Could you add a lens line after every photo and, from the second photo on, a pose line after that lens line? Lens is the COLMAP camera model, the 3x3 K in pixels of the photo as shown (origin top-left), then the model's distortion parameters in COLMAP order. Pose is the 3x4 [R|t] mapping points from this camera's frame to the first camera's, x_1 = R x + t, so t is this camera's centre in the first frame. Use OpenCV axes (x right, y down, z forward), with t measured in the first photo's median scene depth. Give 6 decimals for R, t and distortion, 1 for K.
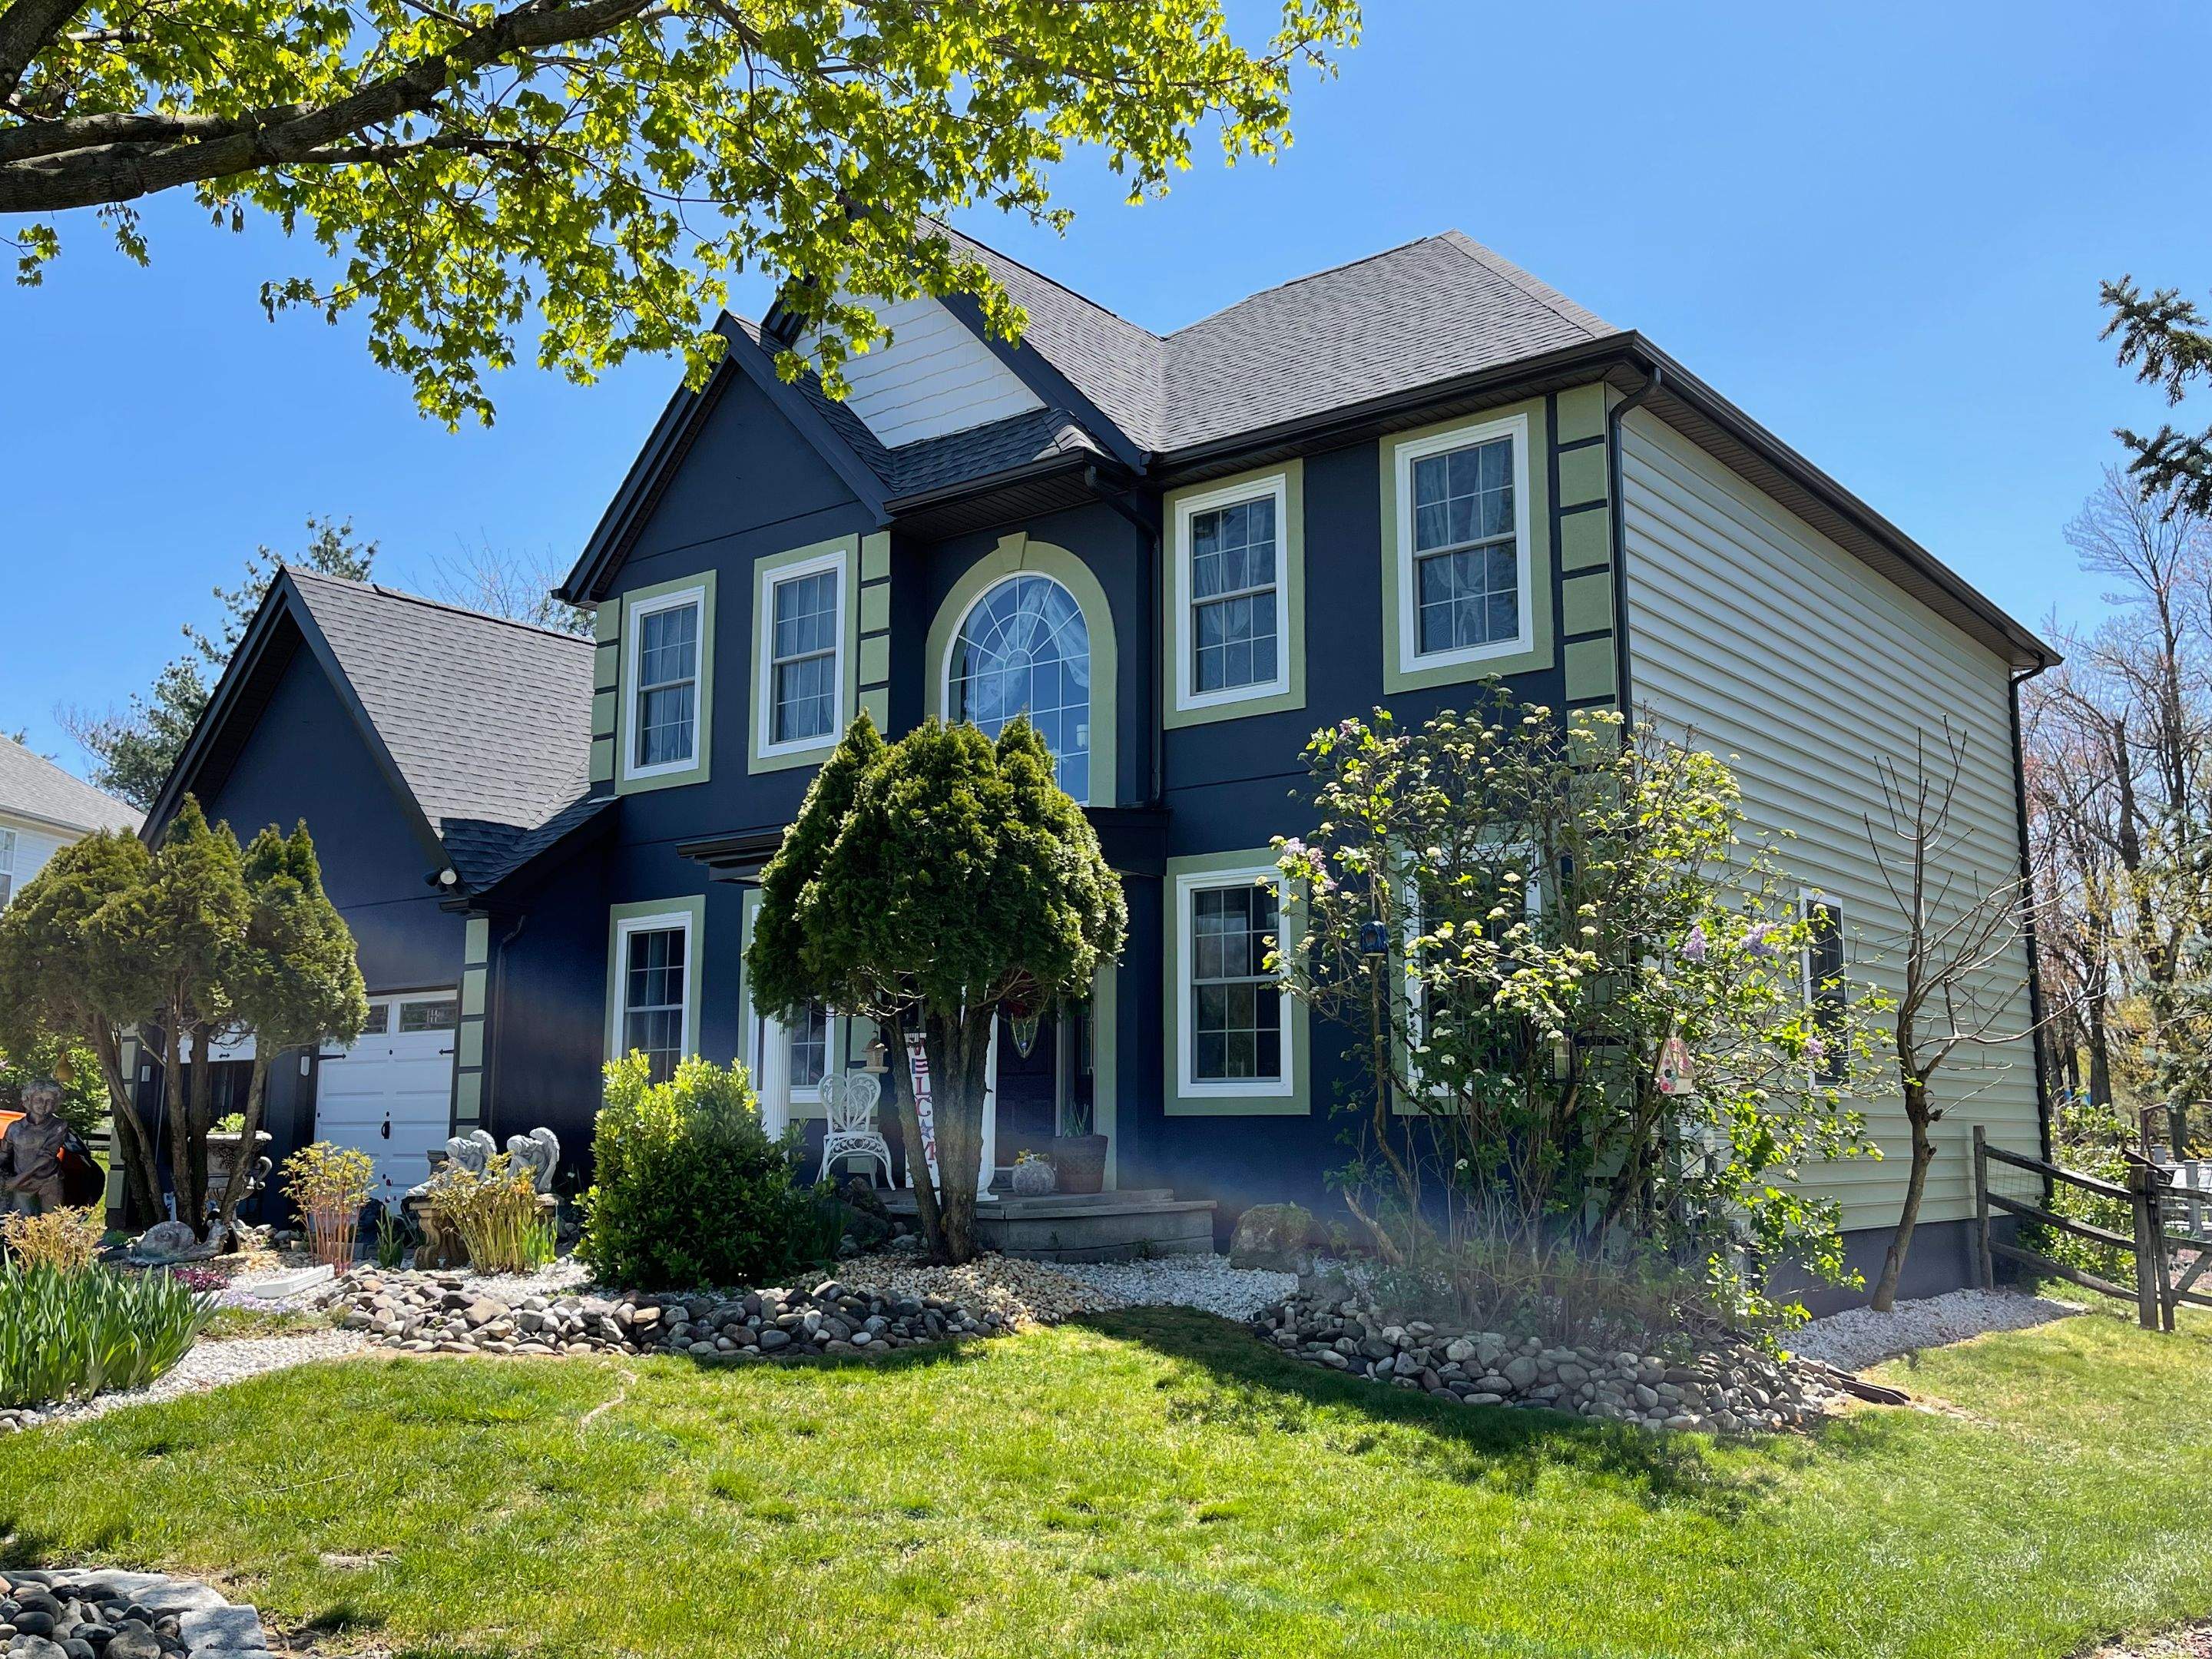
lens RADIAL K [[1961.9, 0, 1106.0], [0, 1961.9, 829.5], [0, 0, 1]] dist [0.064487, -0.092332]
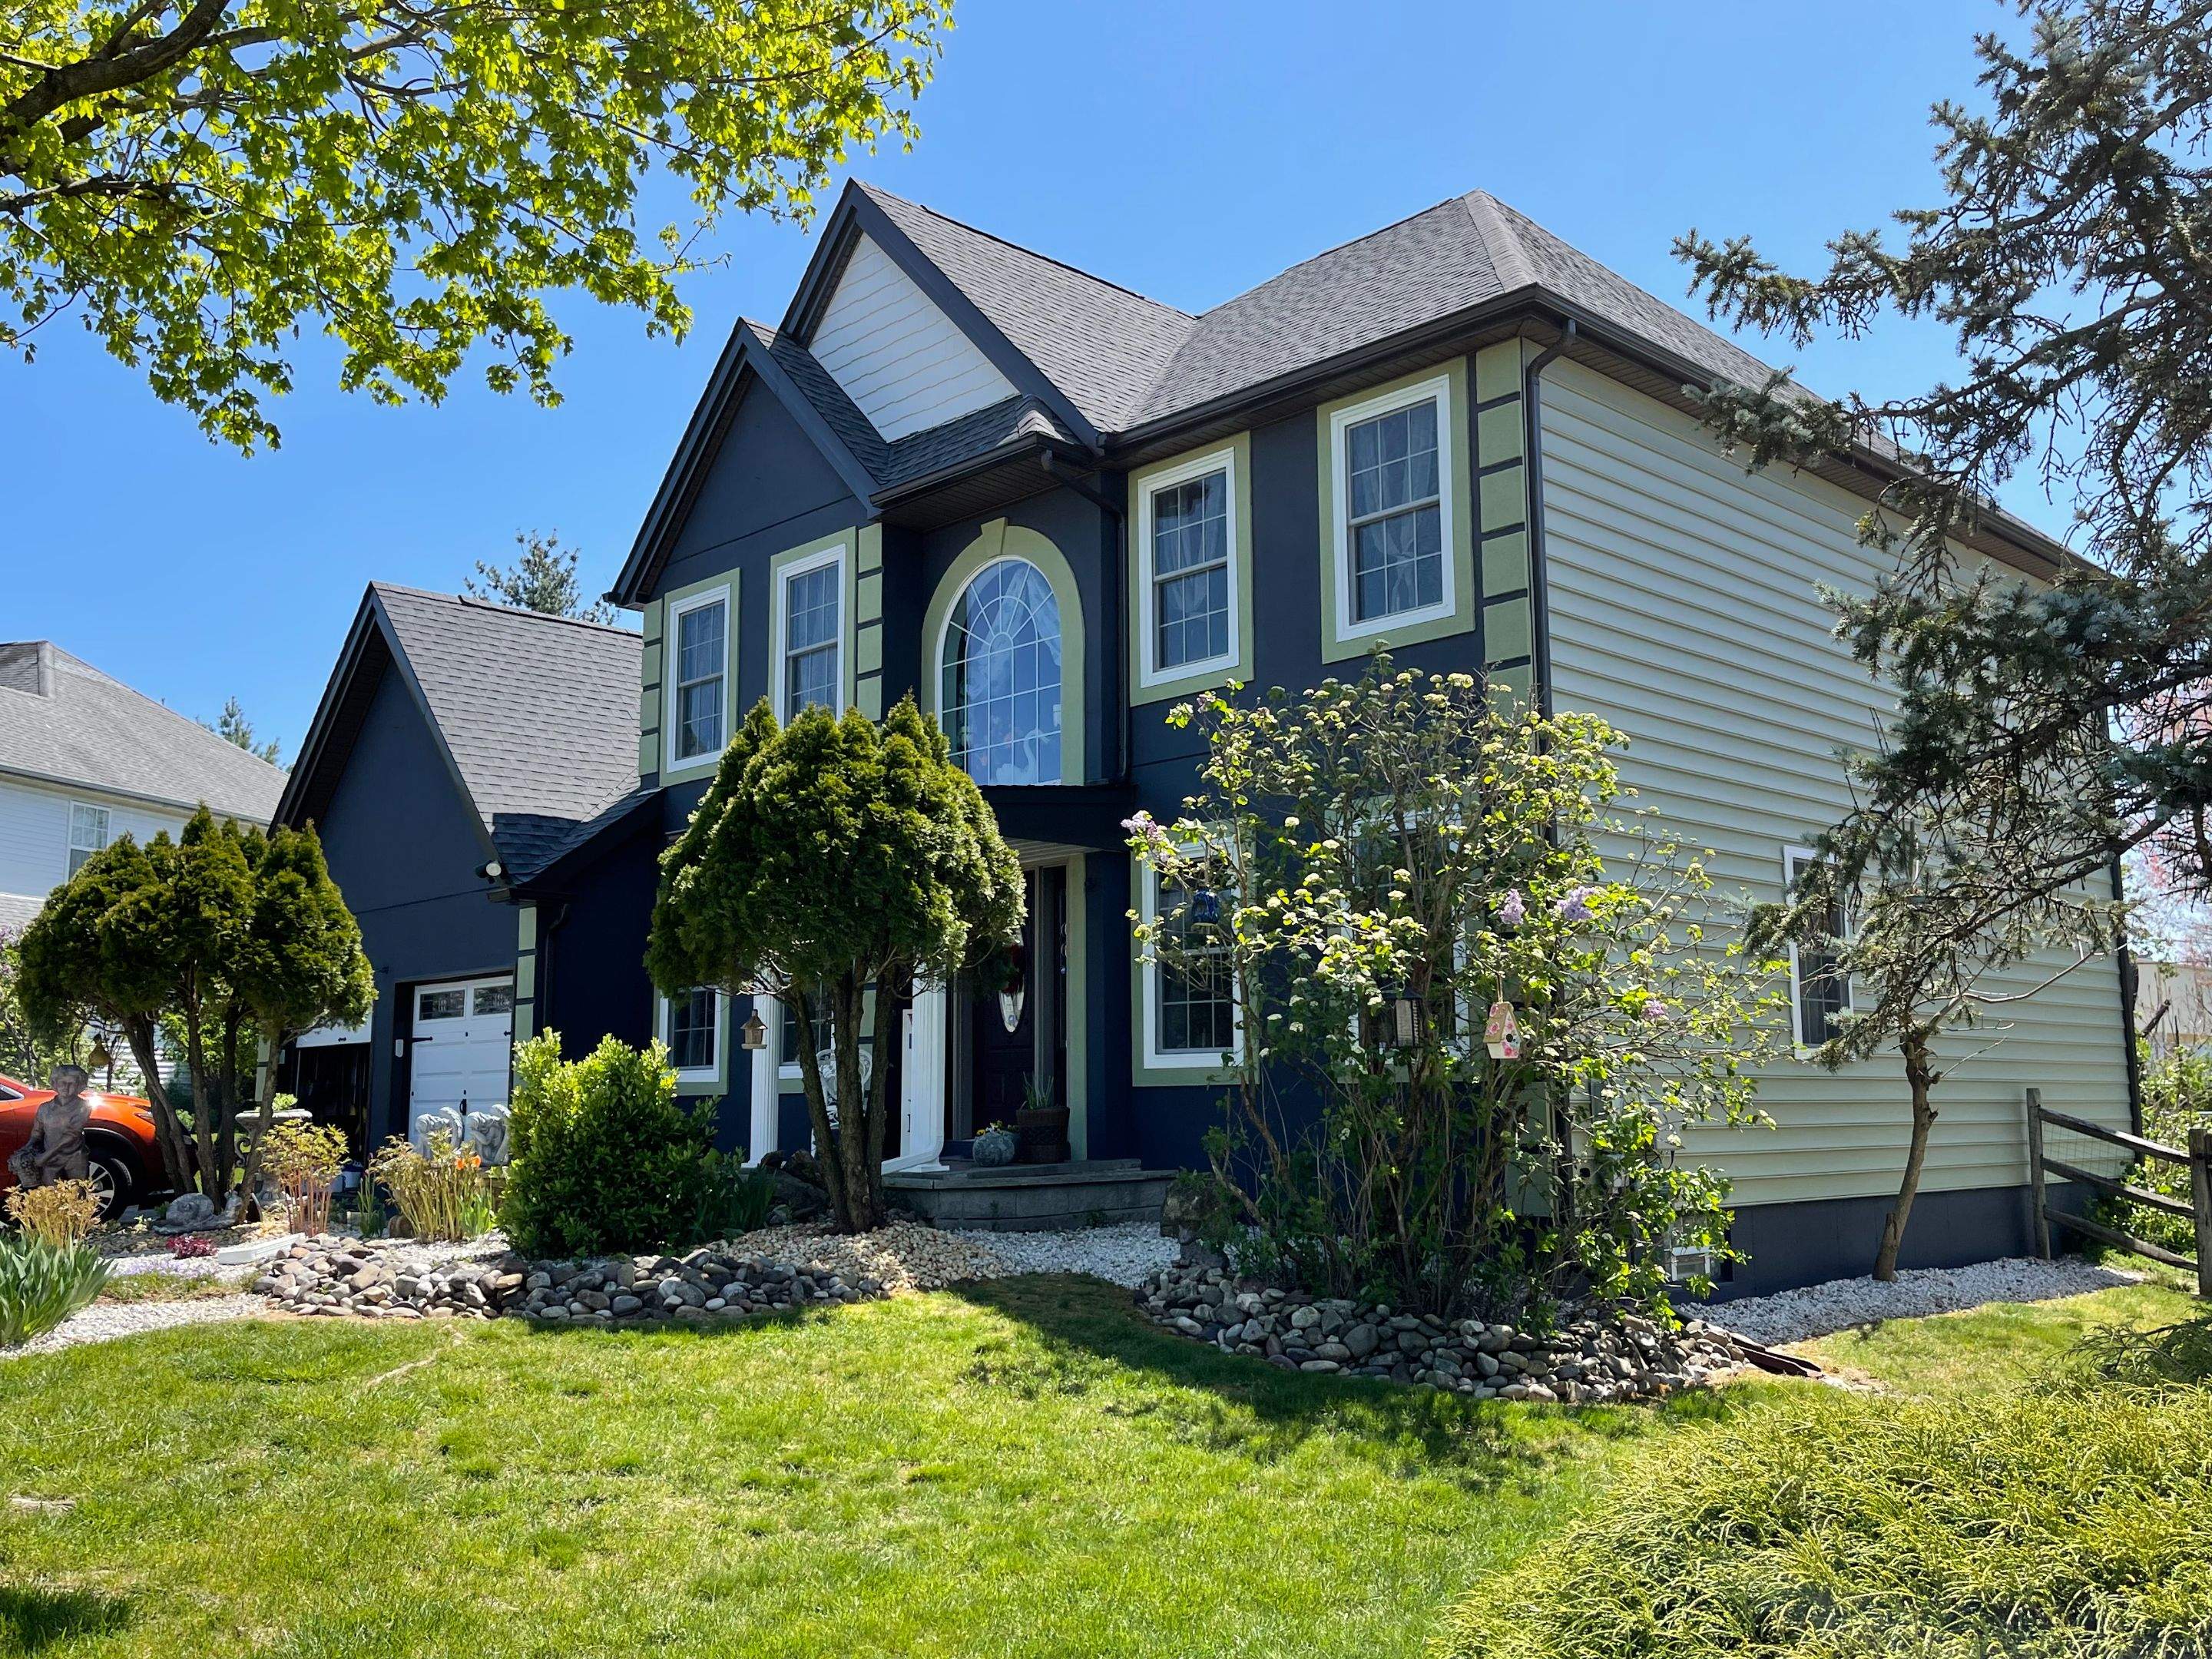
lens RADIAL K [[1930.1, 0, 1106.0], [0, 1930.1, 829.5], [0, 0, 1]] dist [0.073010, -0.099267]
pose [[0.990699, -0.027708, -0.133218, 0.162342], [0.029335, 0.999517, 0.010270, 0.002209], [0.132869, -0.014082, 0.991034, 0.009511]]
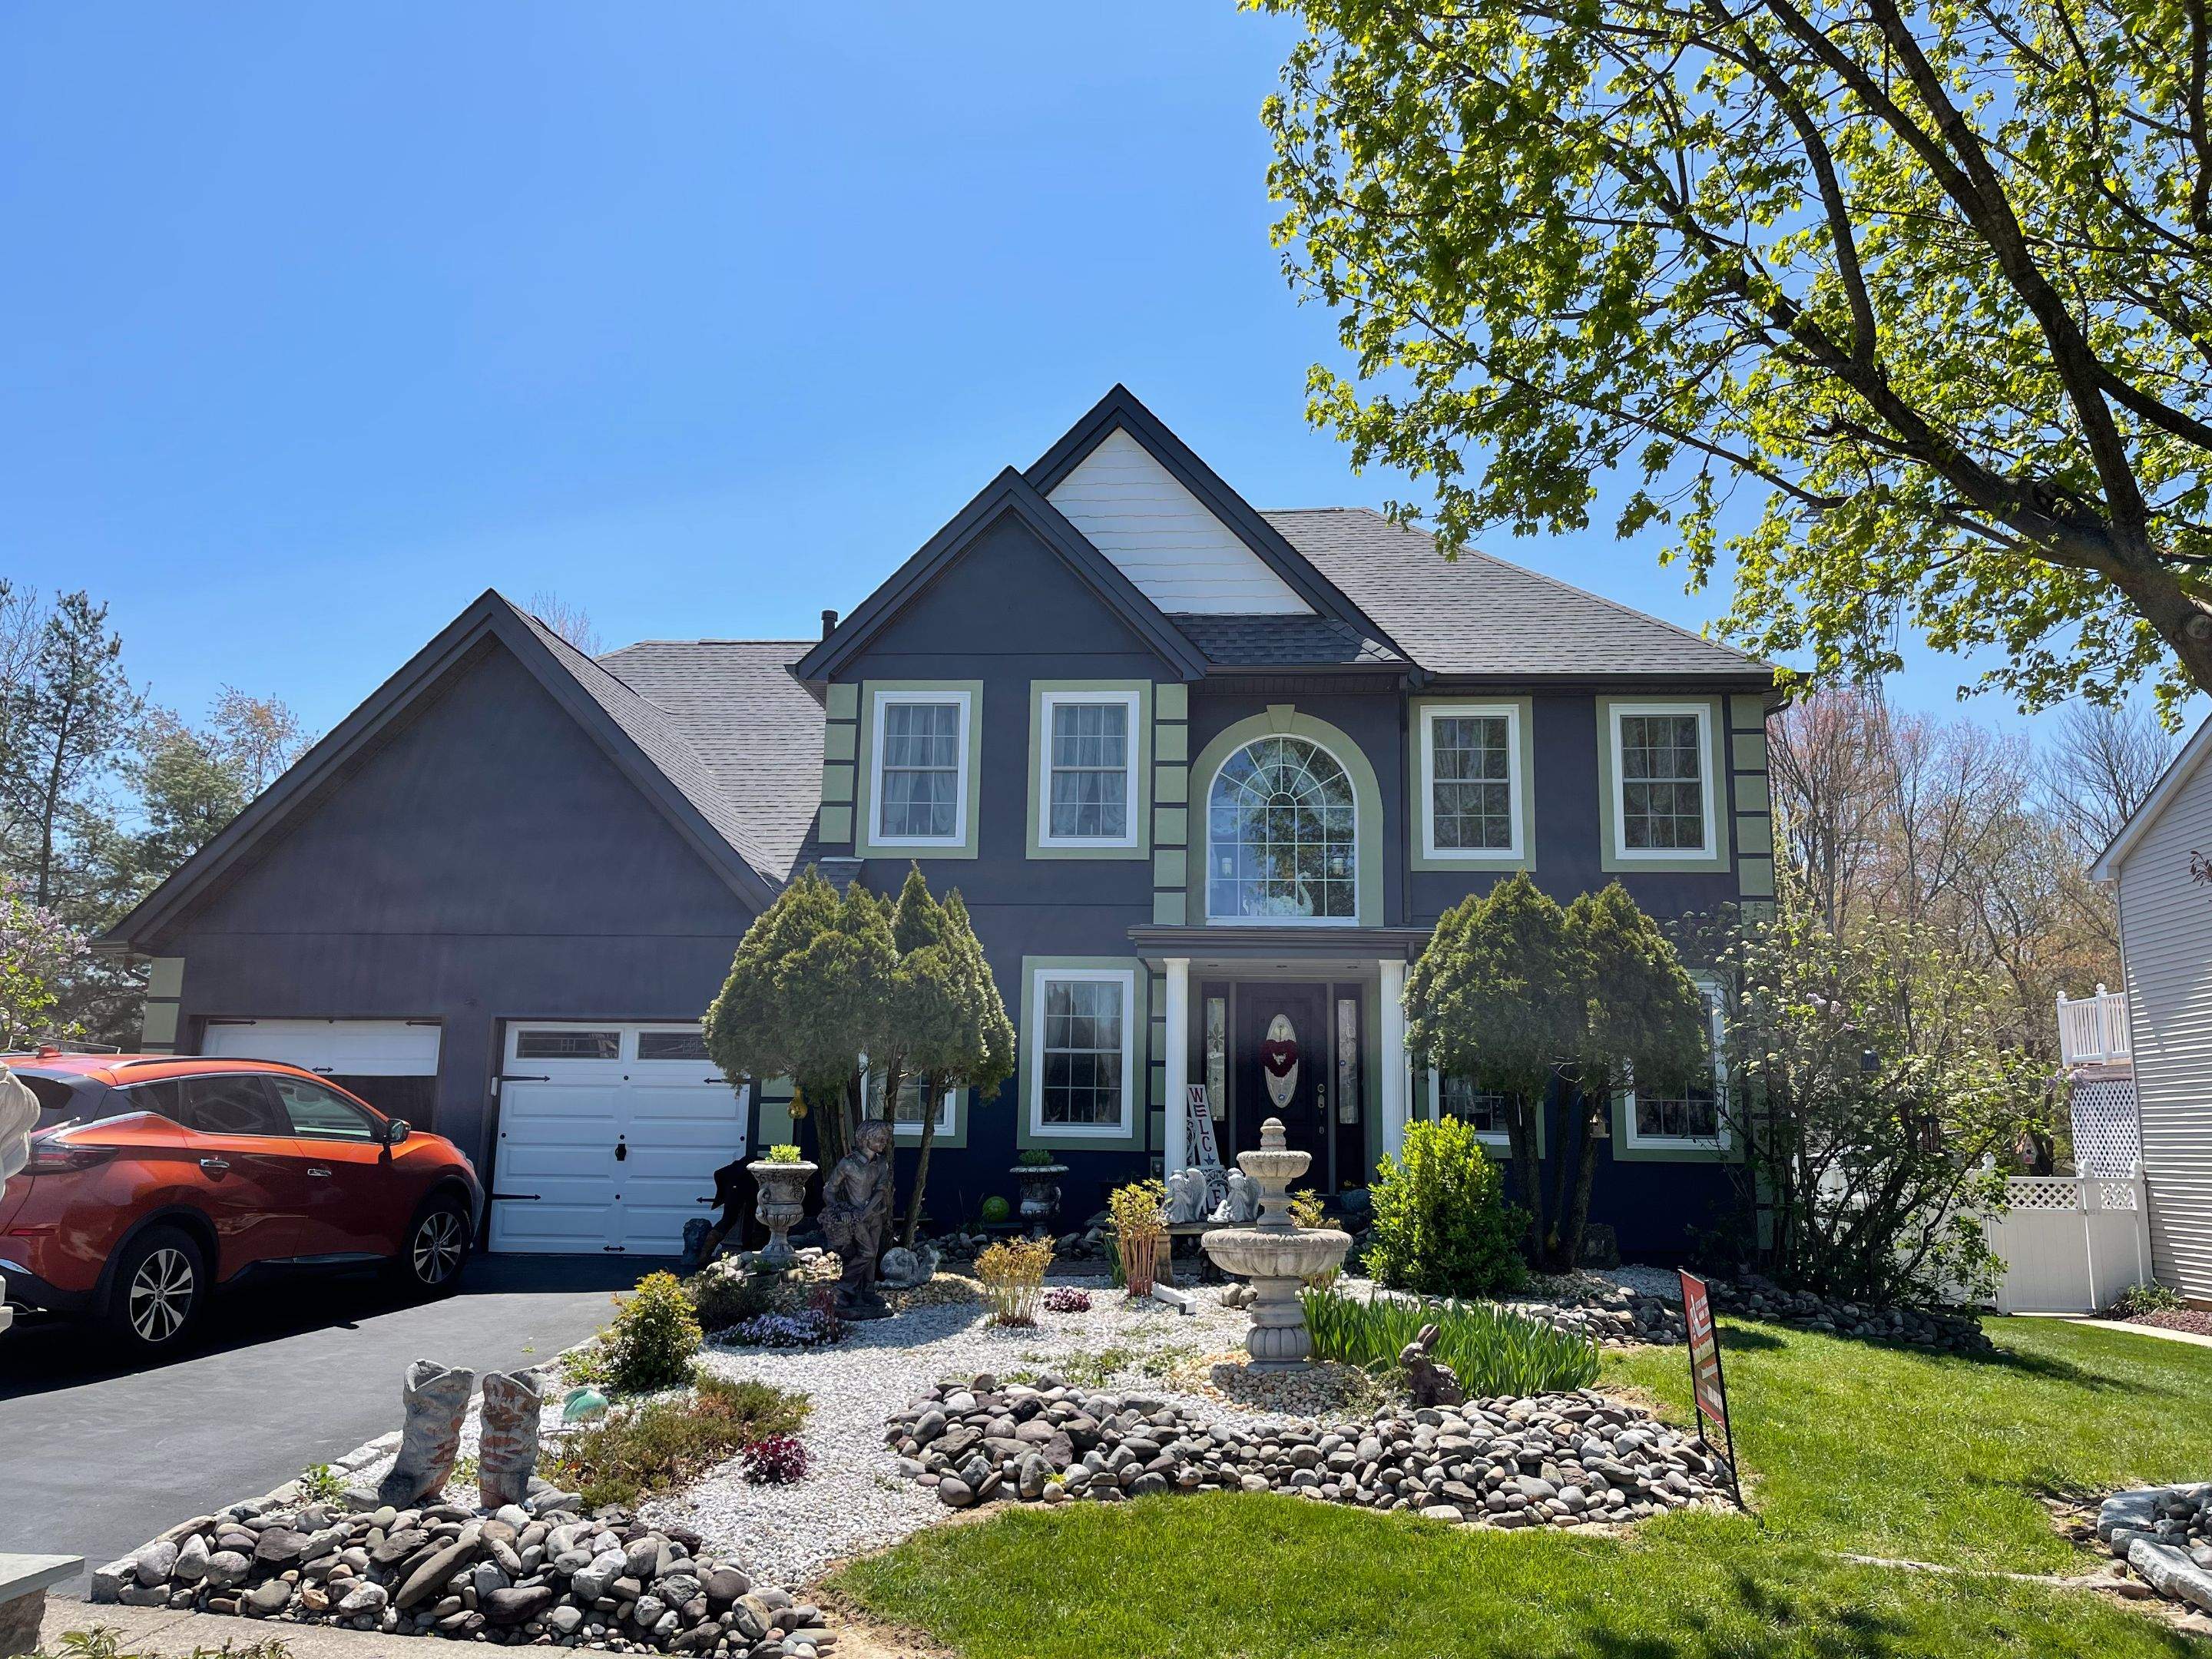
lens RADIAL K [[1930.1, 0, 1106.0], [0, 1930.1, 829.5], [0, 0, 1]] dist [0.073010, -0.099267]
pose [[0.832866, 0.112101, 0.542003, -0.962873], [-0.099598, 0.993644, -0.052465, 0.012575], [-0.544439, -0.010286, 0.838737, -0.012469]]
